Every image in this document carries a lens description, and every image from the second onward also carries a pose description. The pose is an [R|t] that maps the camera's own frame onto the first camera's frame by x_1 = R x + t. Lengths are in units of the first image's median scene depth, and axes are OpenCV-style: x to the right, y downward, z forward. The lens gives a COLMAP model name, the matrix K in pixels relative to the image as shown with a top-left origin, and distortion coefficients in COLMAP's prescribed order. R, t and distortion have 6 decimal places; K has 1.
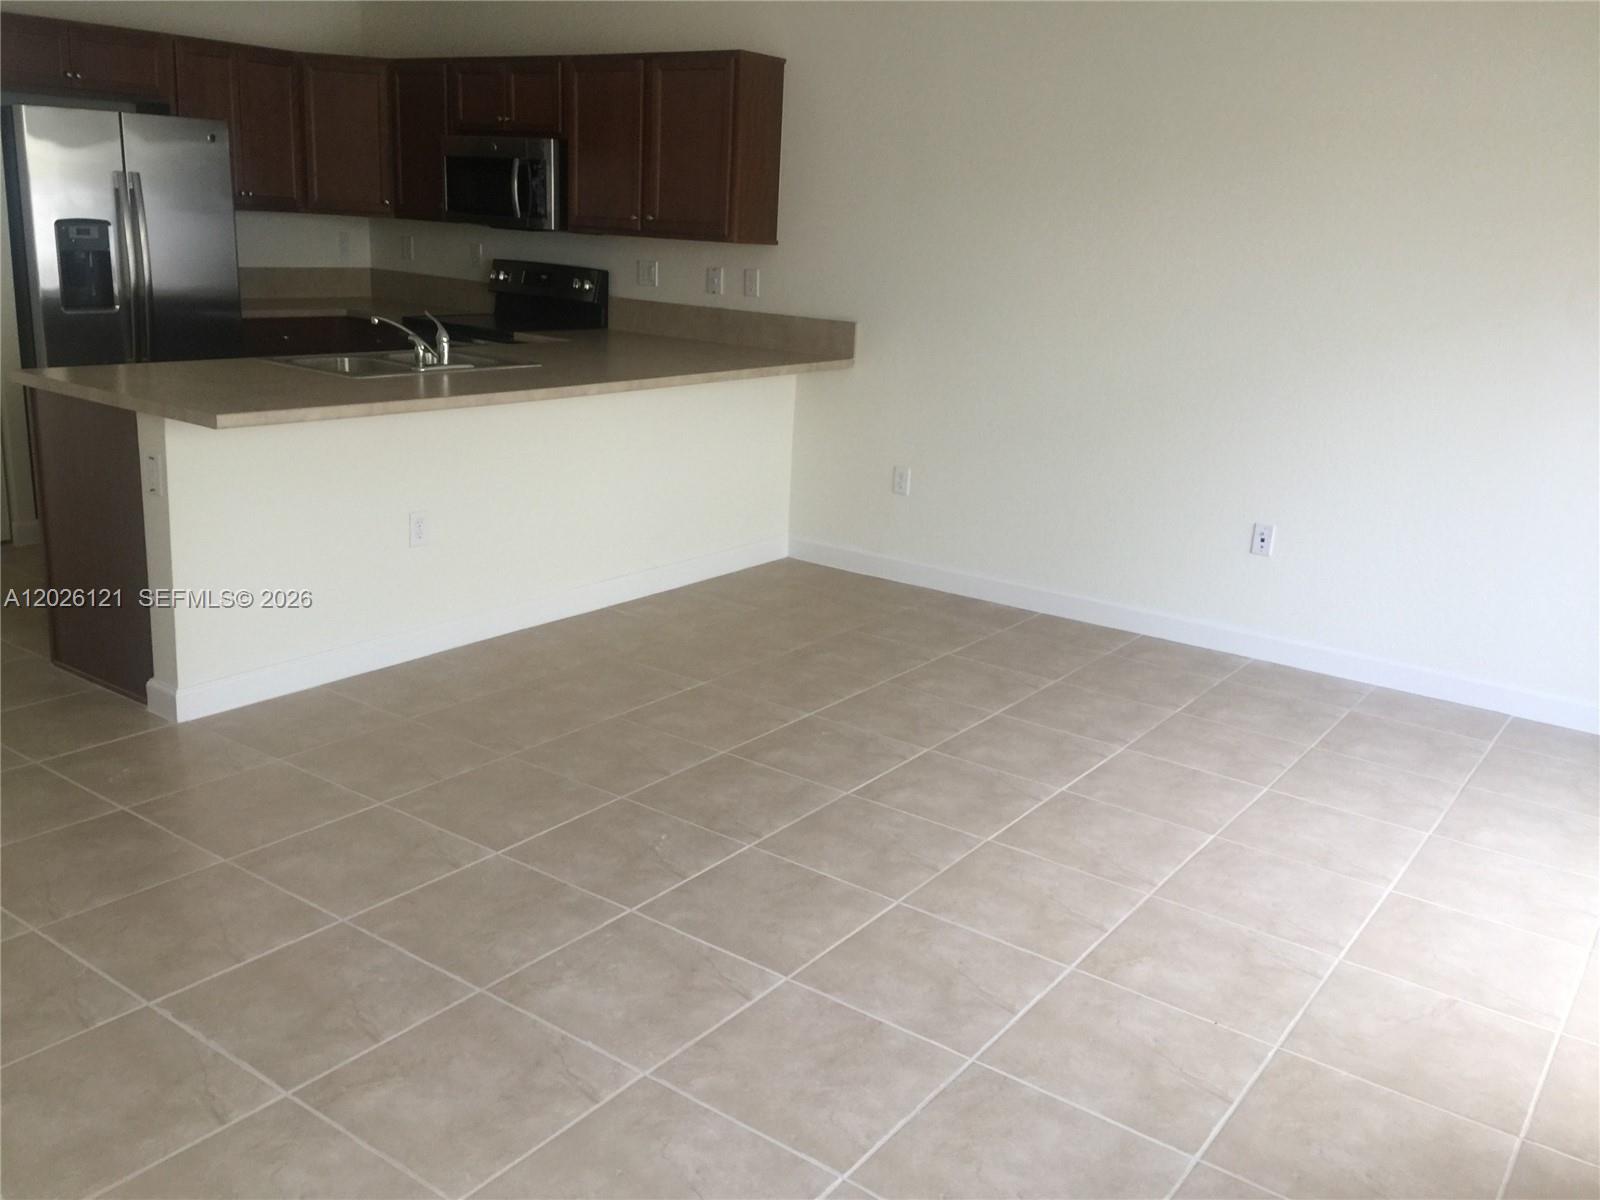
lens RADIAL K [[1380.6, 0, 805.6], [0, 1380.6, 596.0], [0, 0, 1]] dist [0.068731, -0.090426]
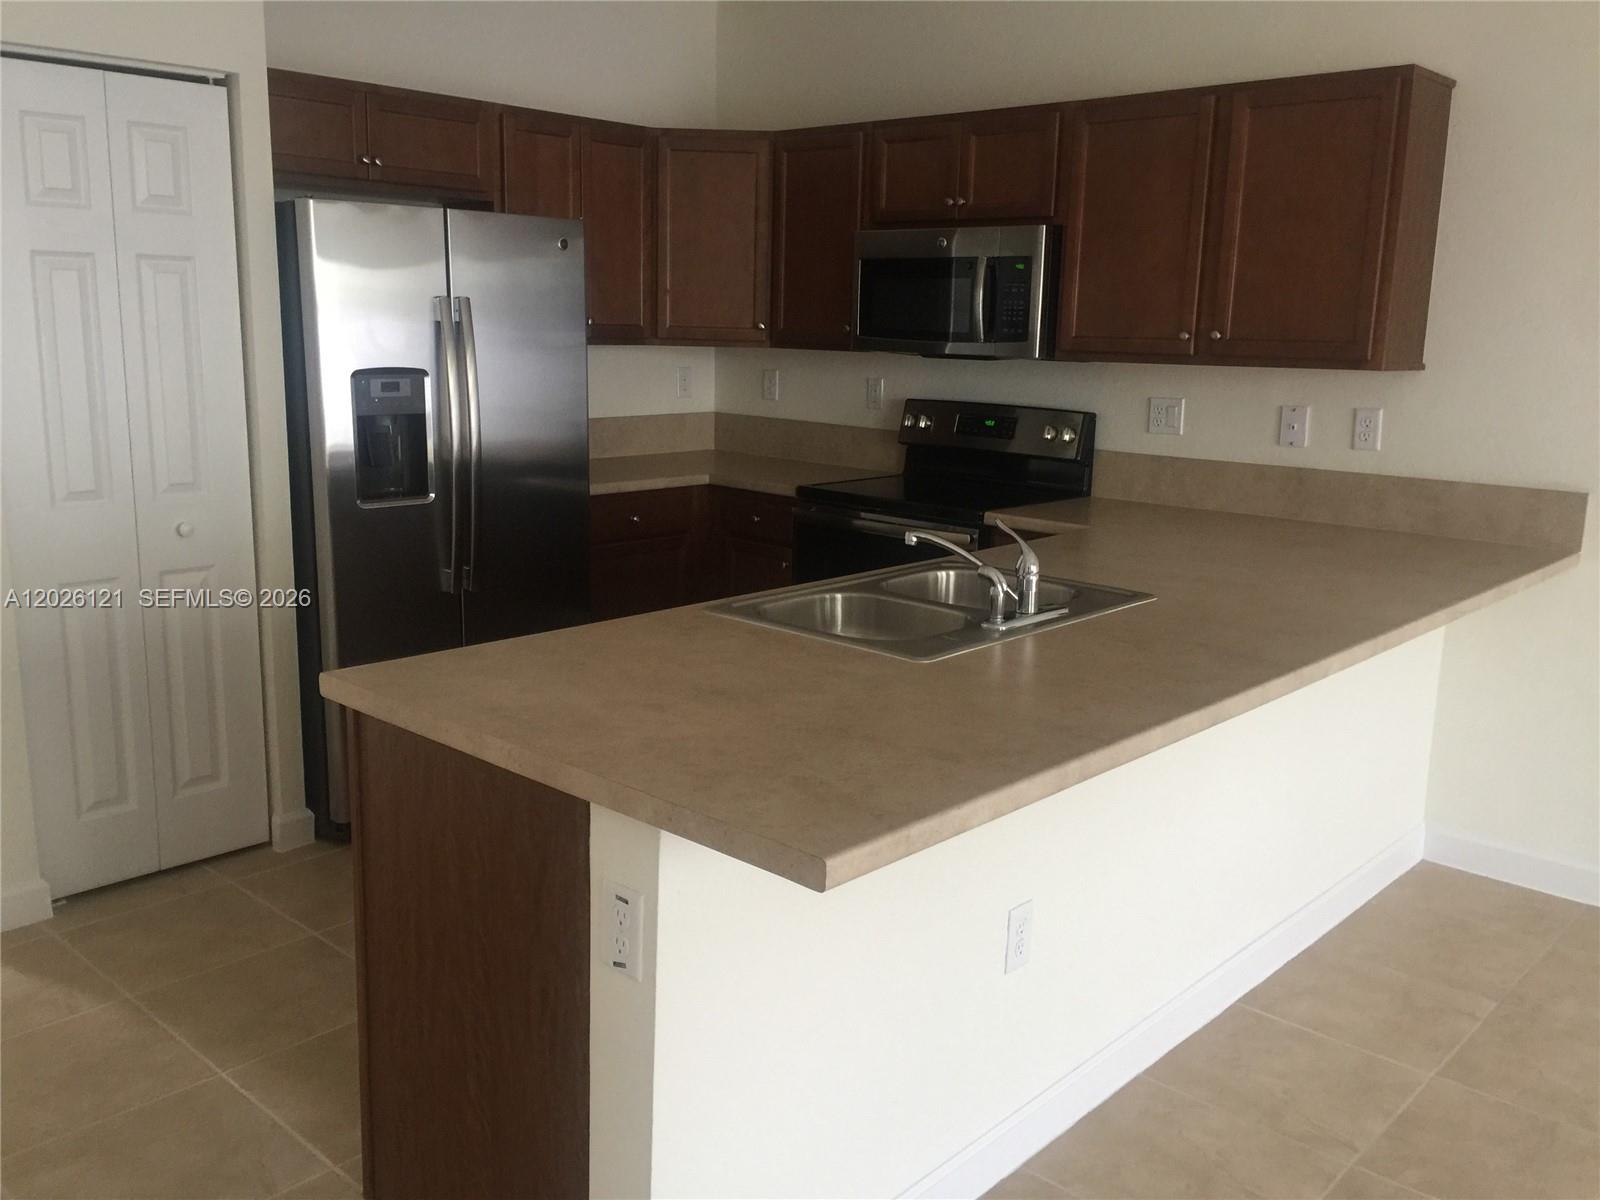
lens RADIAL K [[1380.6, 0, 804.3], [0, 1380.6, 600.6], [0, 0, 1]] dist [0.068731, -0.090426]
pose [[0.992742, -0.006173, -0.120108, -0.216408], [-0.002158, 0.997607, -0.069109, -0.101476], [0.120247, 0.068867, 0.990352, 0.335976]]
